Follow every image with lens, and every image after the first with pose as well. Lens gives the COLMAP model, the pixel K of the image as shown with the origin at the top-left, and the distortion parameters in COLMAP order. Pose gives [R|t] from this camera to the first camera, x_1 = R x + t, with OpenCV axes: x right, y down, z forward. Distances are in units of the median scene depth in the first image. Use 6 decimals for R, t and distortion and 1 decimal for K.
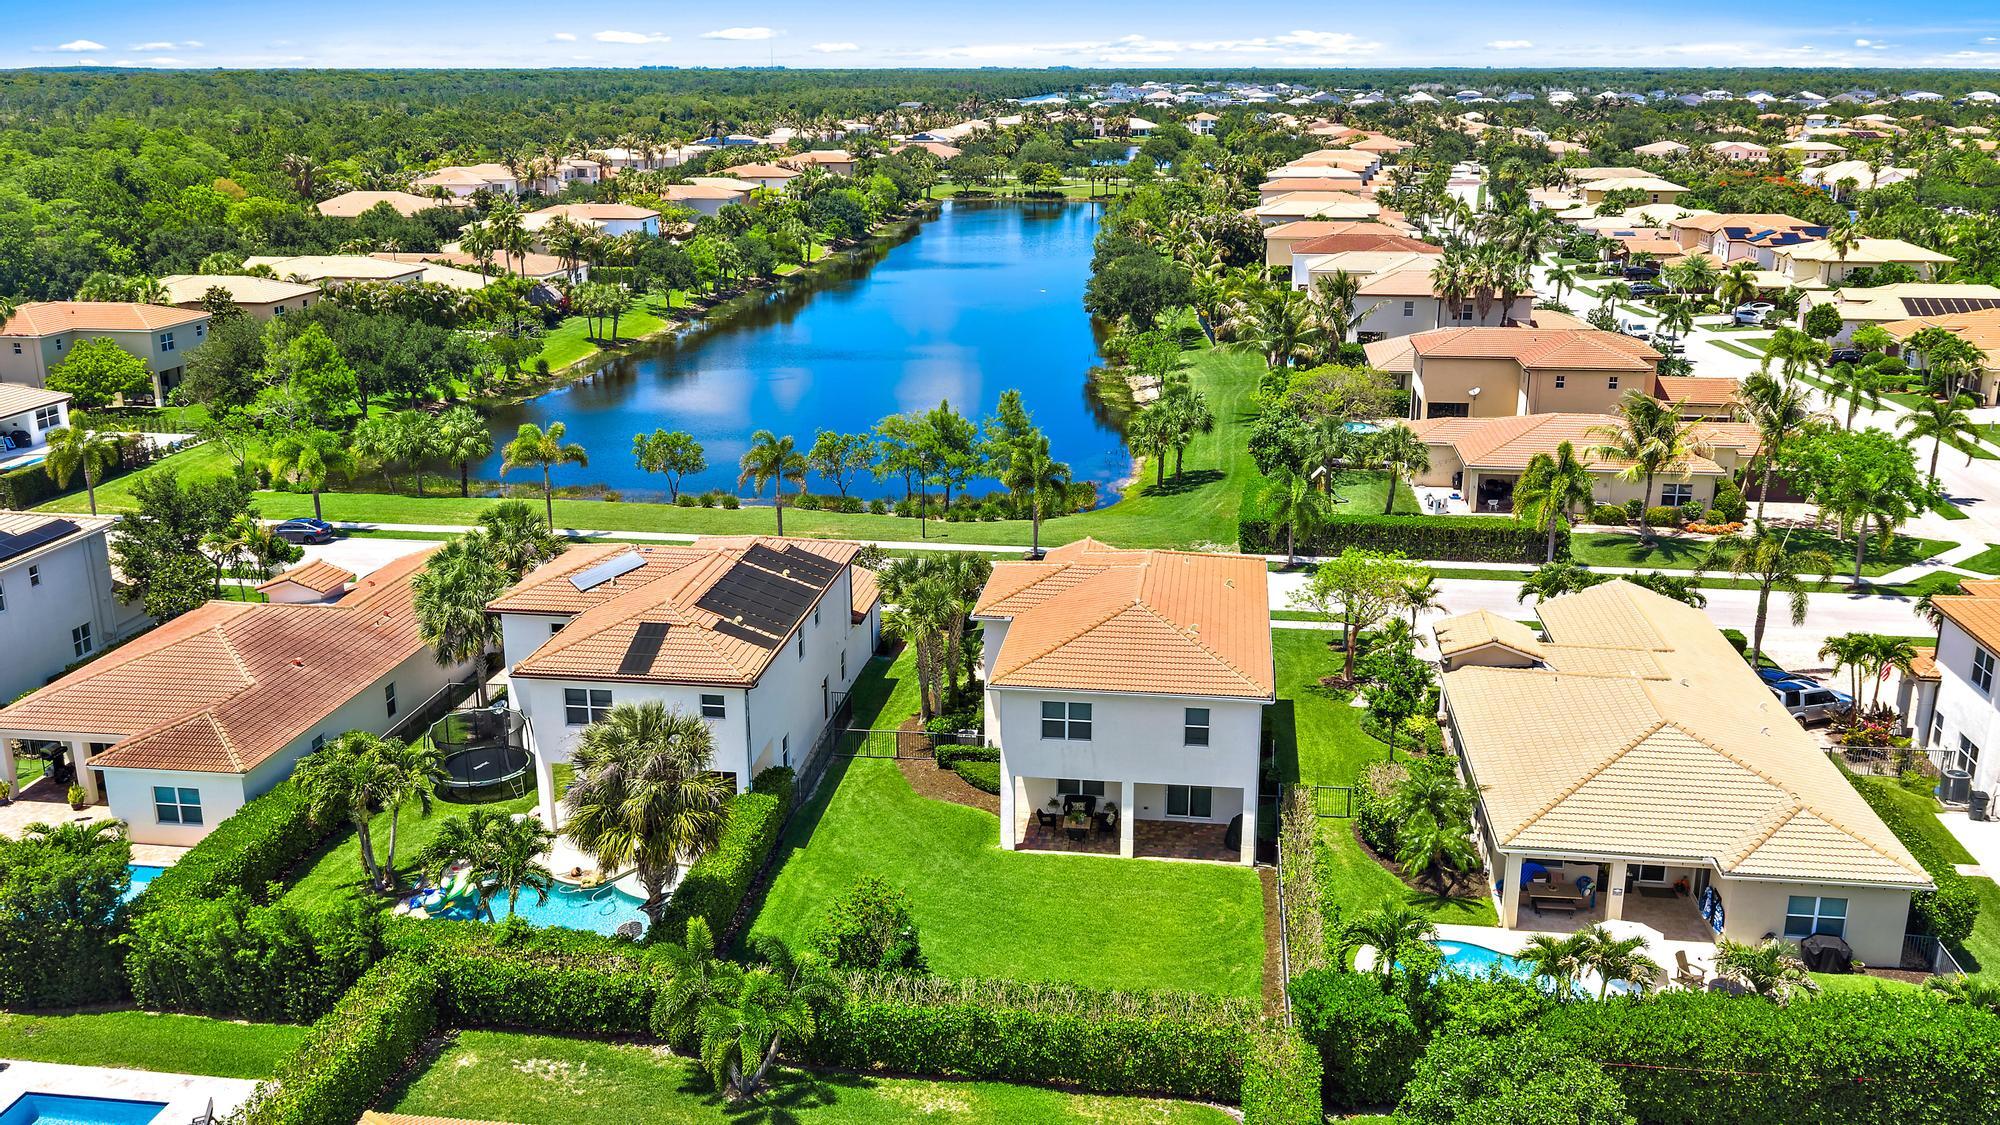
lens RADIAL K [[1660.7, 0, 1000.0], [0, 1660.7, 562.5], [0, 0, 1]] dist [0.014475, -0.033179]
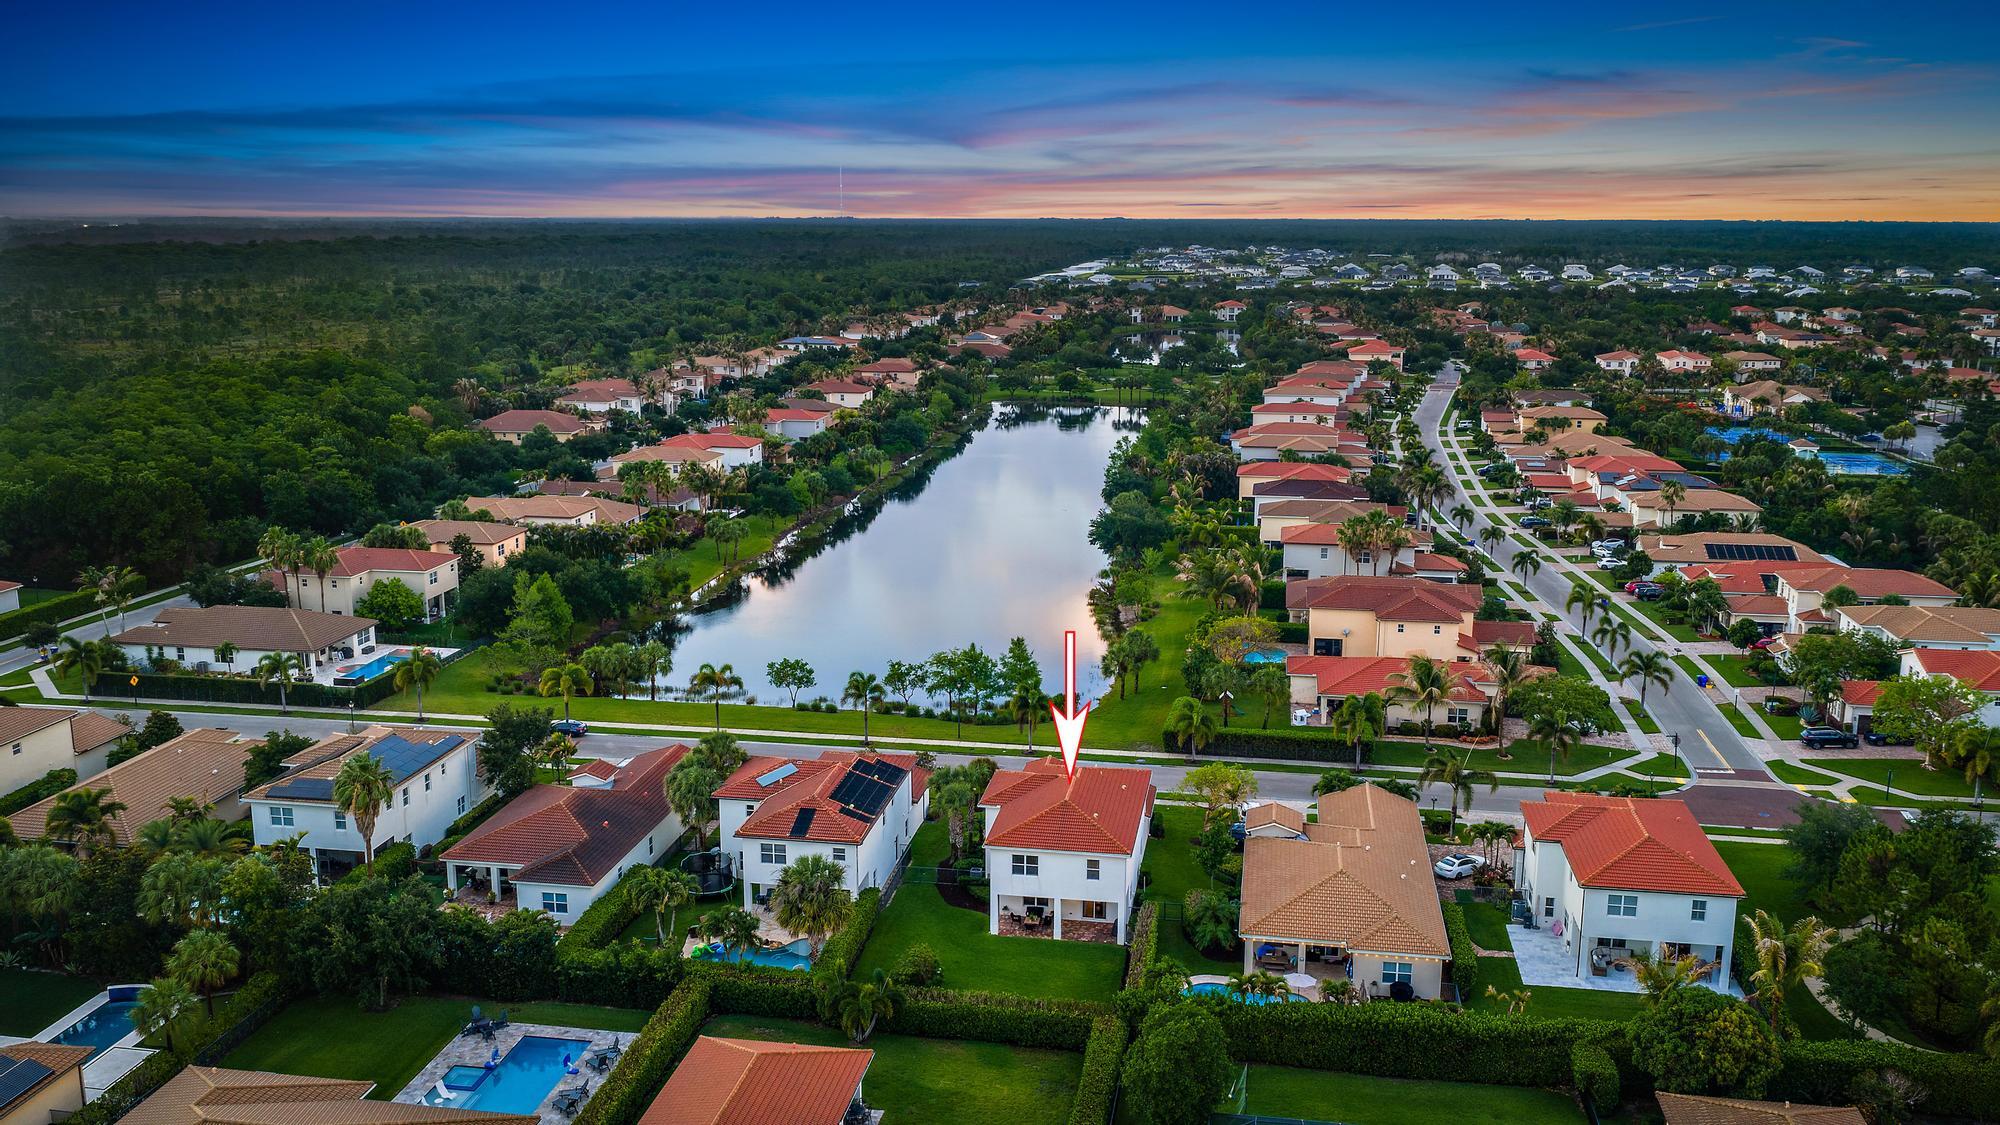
lens RADIAL K [[1660.7, 0, 1000.0], [0, 1660.7, 562.5], [0, 0, 1]] dist [0.014475, -0.033179]
pose [[0.999347, 0.010595, -0.034545, 0.068585], [-0.013093, 0.997252, -0.072919, -0.103382], [0.033677, 0.073324, 0.996739, -0.856522]]
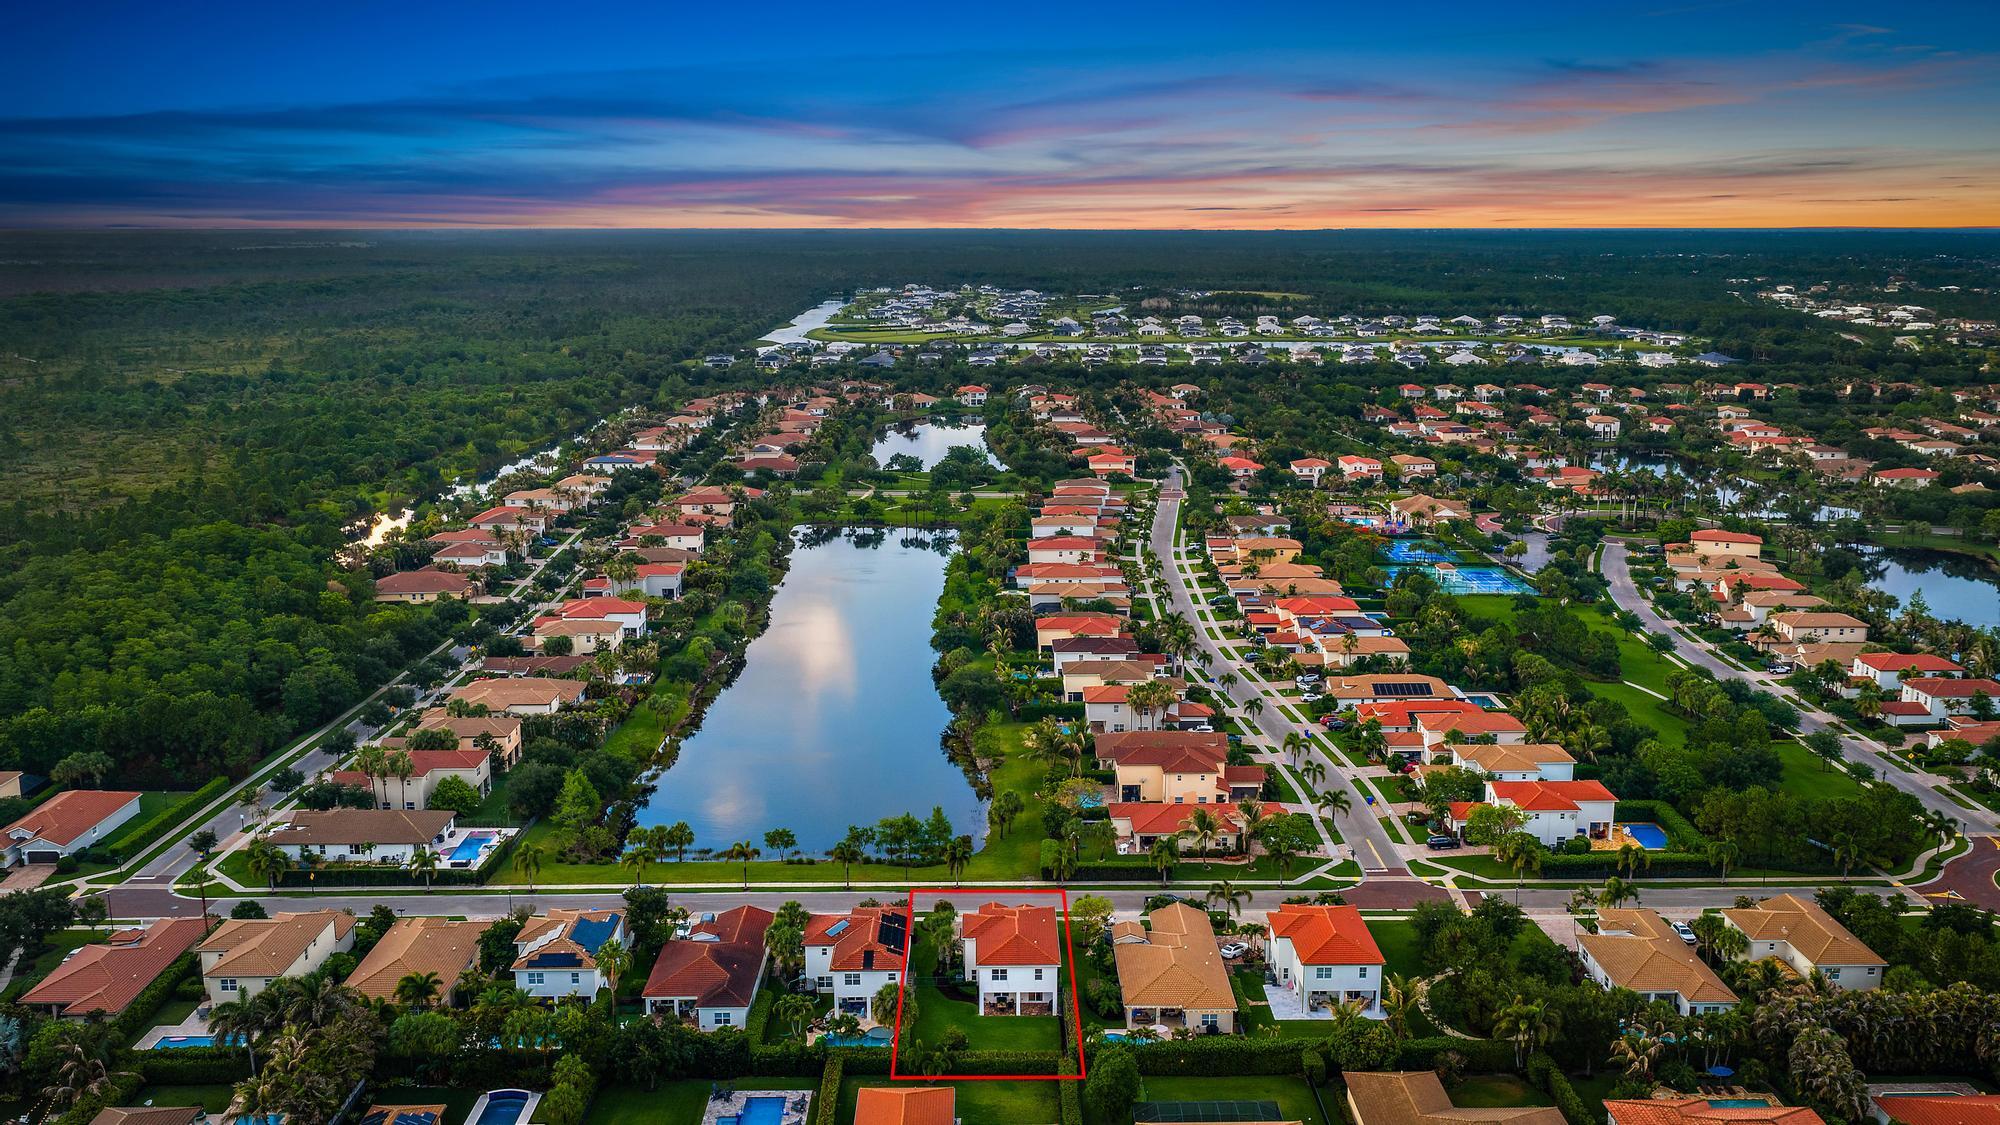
lens RADIAL K [[1660.7, 0, 1000.0], [0, 1660.7, 562.5], [0, 0, 1]] dist [0.014475, -0.033179]
pose [[0.990741, -0.029944, 0.132422, -0.349400], [0.041391, 0.995559, -0.084553, -0.415525], [-0.129302, 0.089251, 0.987580, -2.204520]]
